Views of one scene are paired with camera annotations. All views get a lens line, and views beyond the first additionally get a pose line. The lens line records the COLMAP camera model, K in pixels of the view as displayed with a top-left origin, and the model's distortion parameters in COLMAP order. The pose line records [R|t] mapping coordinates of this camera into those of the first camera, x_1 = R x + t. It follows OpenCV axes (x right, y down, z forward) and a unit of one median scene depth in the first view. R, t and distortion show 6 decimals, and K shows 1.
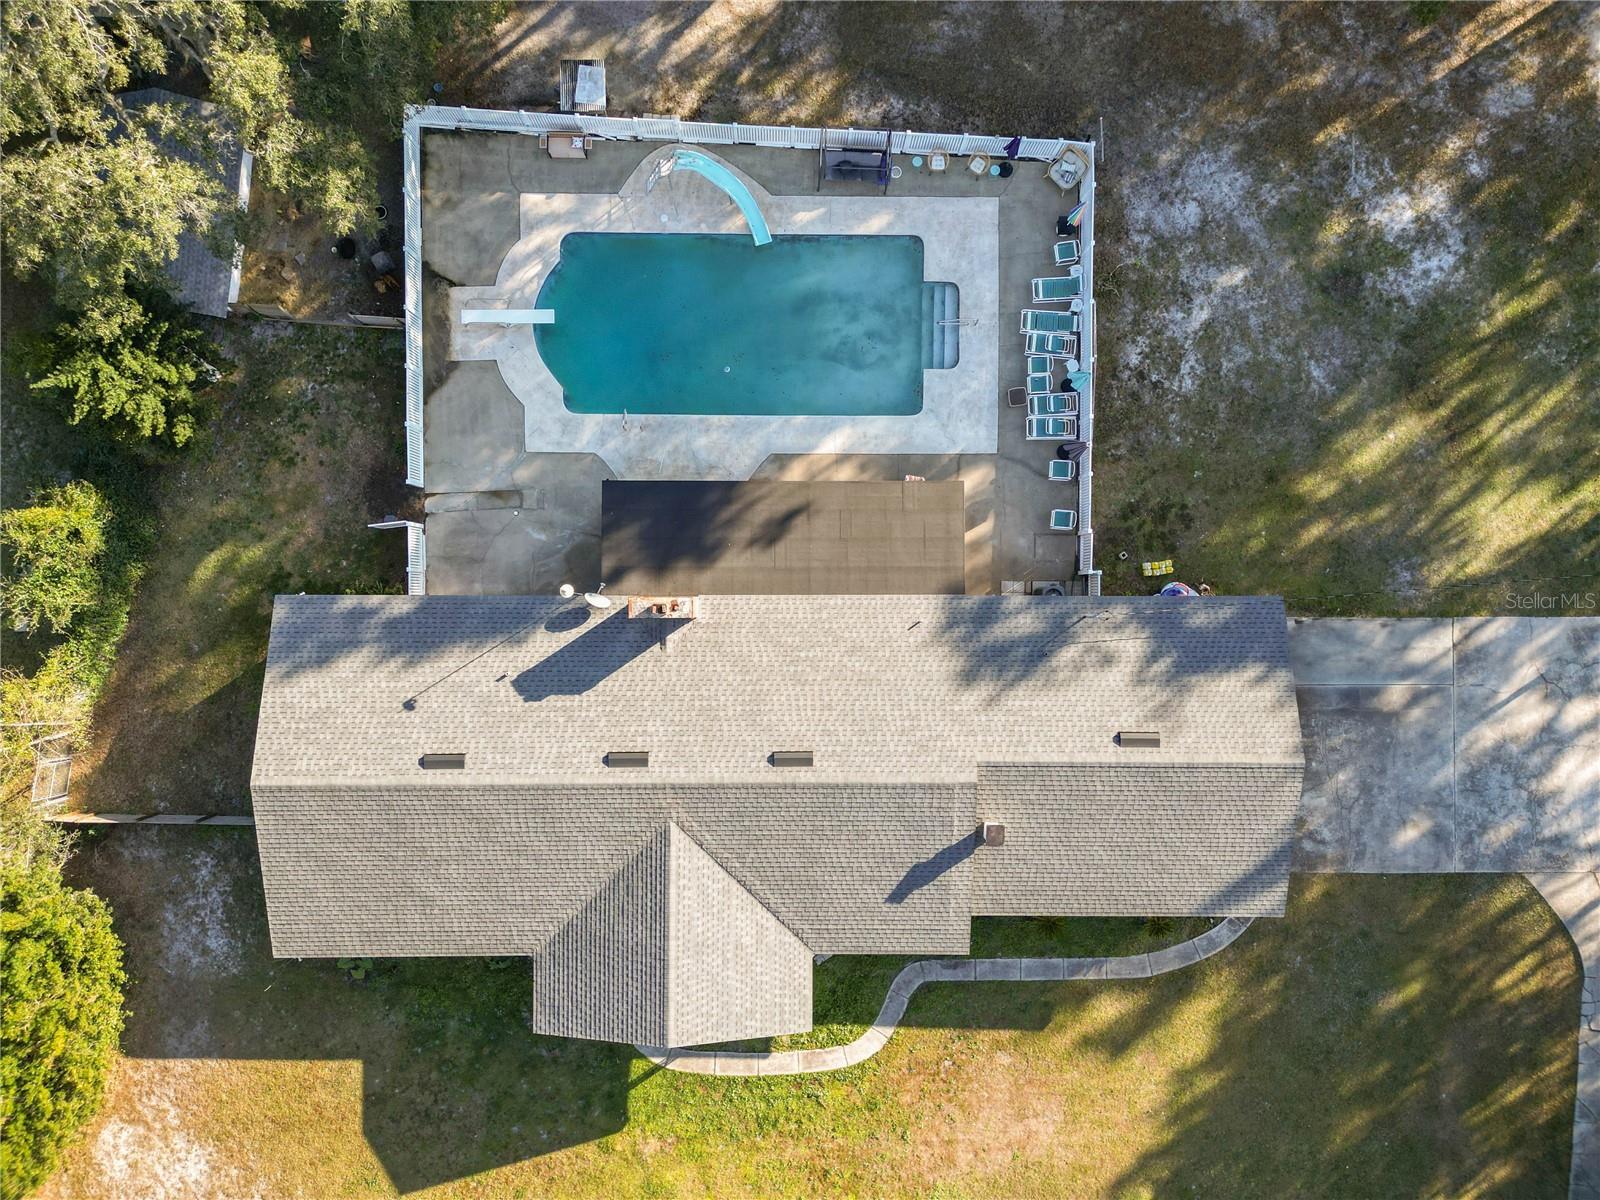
lens RADIAL K [[1134.2, 0, 800.0], [0, 1134.2, 600.0], [0, 0, 1]] dist [0.071298, -0.067158]
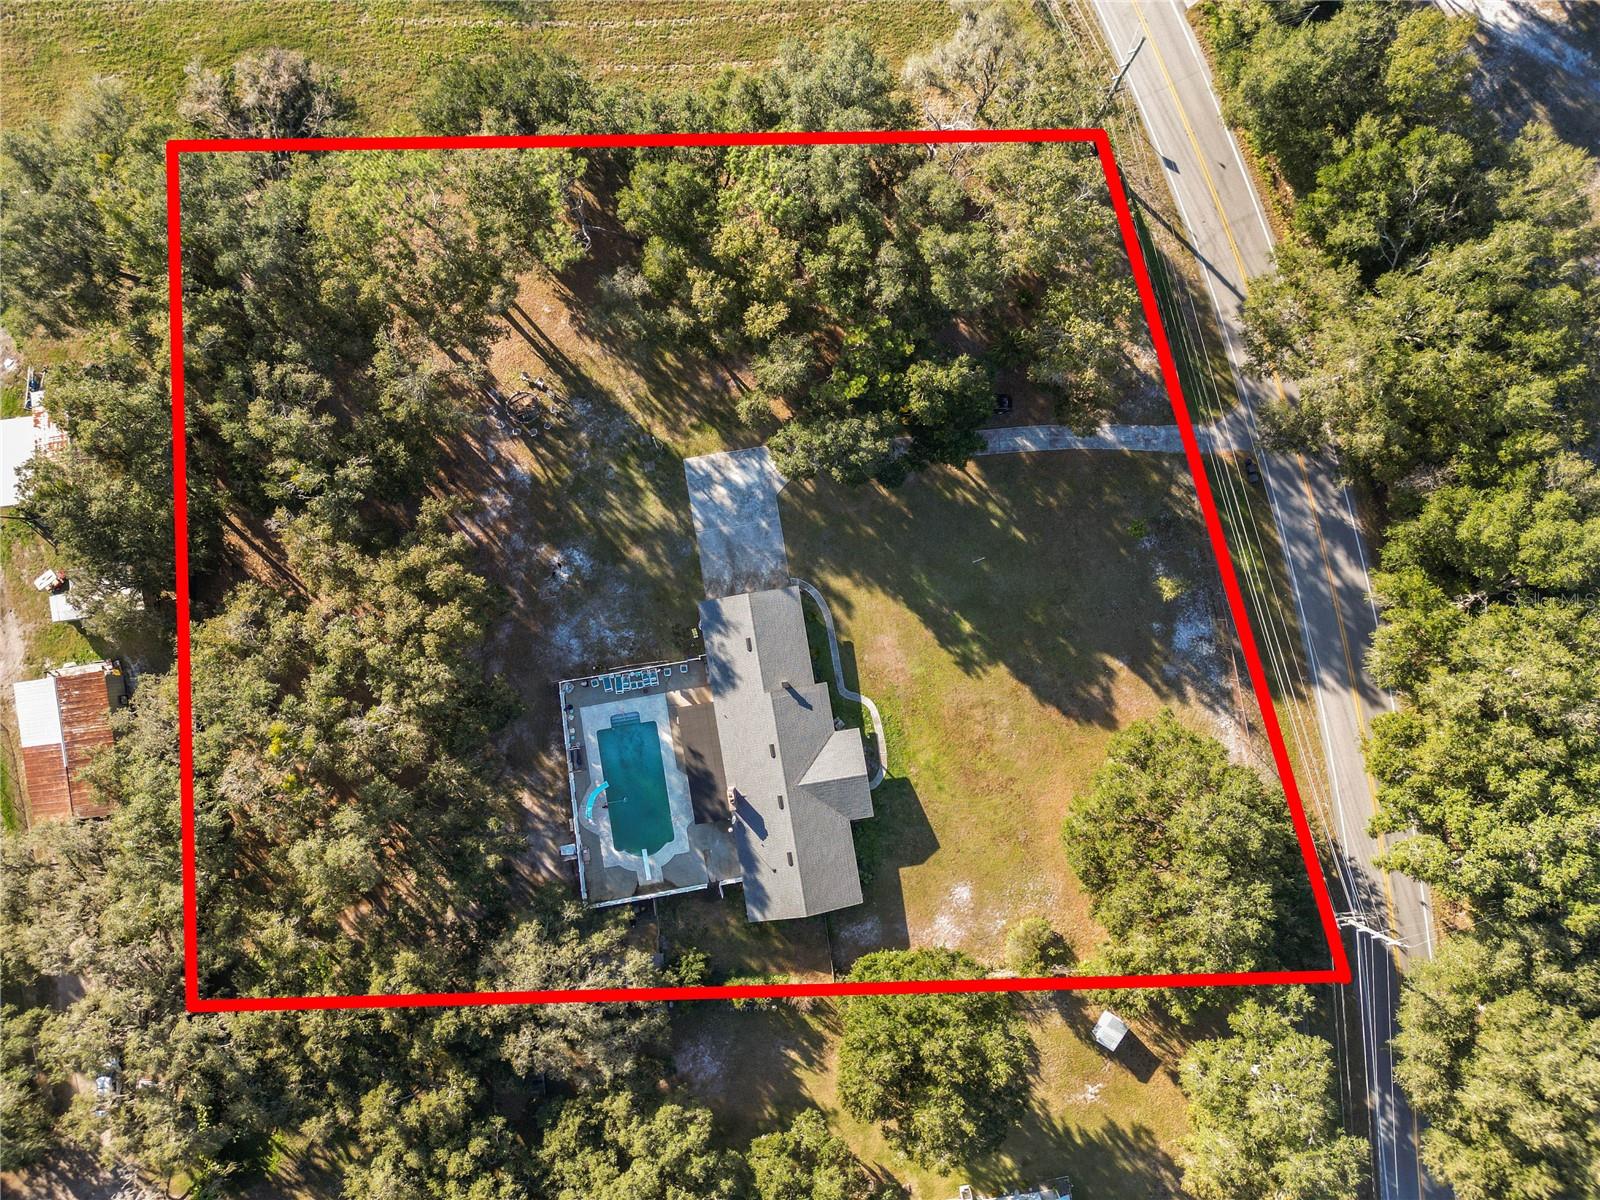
lens RADIAL K [[1134.2, 0, 800.0], [0, 1134.2, 600.0], [0, 0, 1]] dist [0.071298, -0.067158]
pose [[-0.170279, -0.984631, -0.038806, 0.468780], [0.985369, -0.170432, 0.000650, 0.259793], [-0.007254, -0.038128, 0.999247, -1.941040]]
